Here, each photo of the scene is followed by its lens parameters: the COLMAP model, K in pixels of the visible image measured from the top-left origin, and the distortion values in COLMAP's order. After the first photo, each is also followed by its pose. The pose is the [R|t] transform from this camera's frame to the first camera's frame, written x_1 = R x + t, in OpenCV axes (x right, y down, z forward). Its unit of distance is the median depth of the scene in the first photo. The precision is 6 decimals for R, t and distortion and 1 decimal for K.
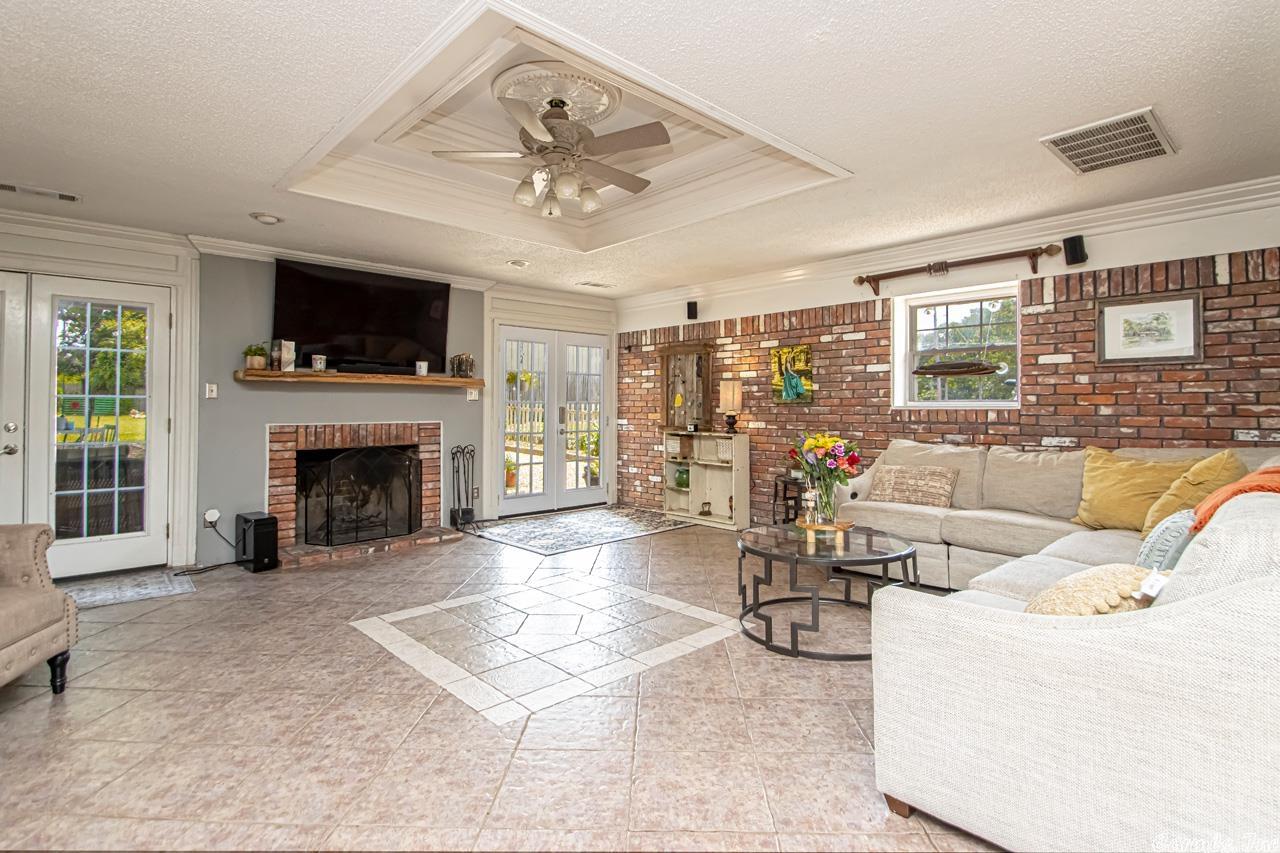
lens RADIAL K [[597.1, 0, 642.2], [0, 597.1, 385.9], [0, 0, 1]] dist [0.013113, -0.007521]
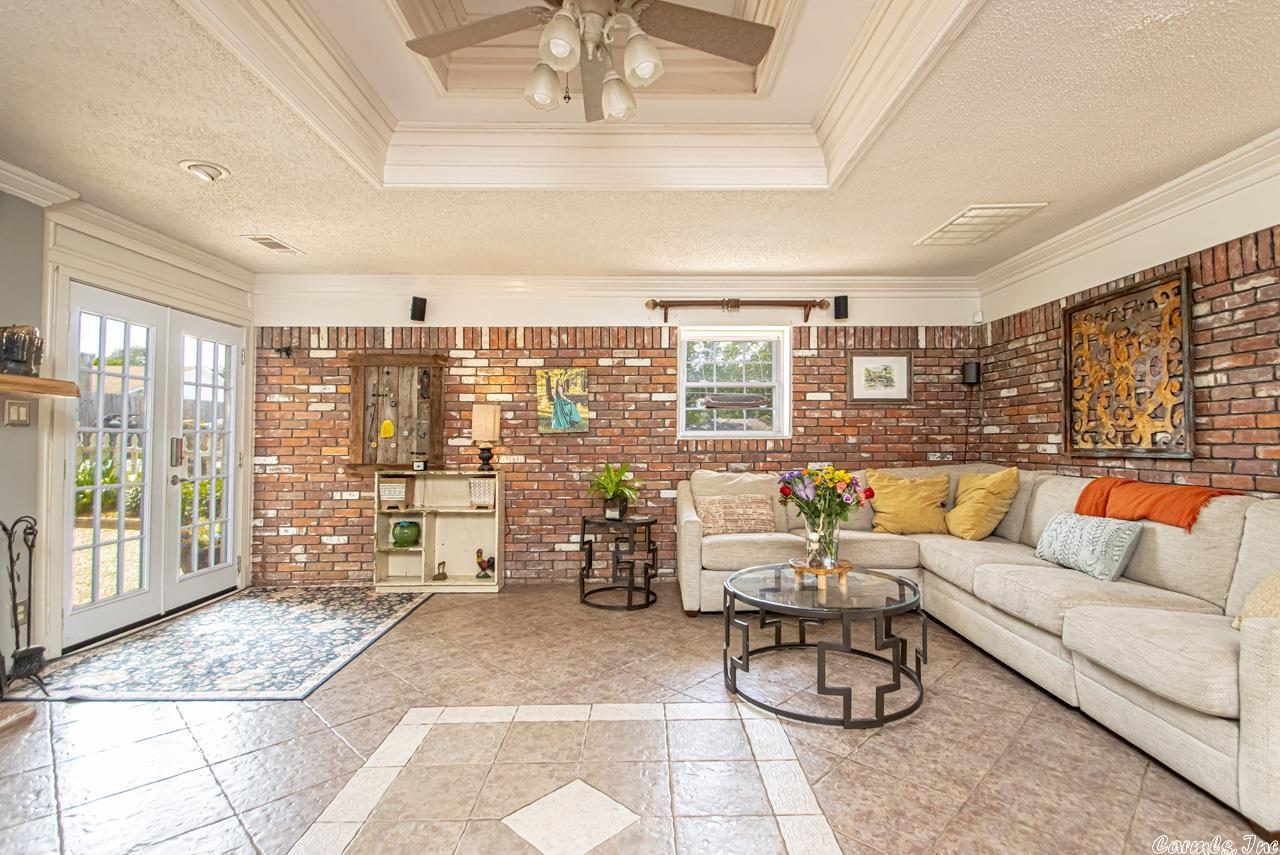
lens RADIAL K [[596.6, 0, 650.4], [0, 596.6, 418.7], [0, 0, 1]] dist [0.014393, -0.015272]
pose [[0.695178, 0.022257, 0.718493, -0.293369], [-0.023325, 0.999693, -0.008400, 0.012665], [-0.718459, -0.010919, 0.695483, 0.314465]]
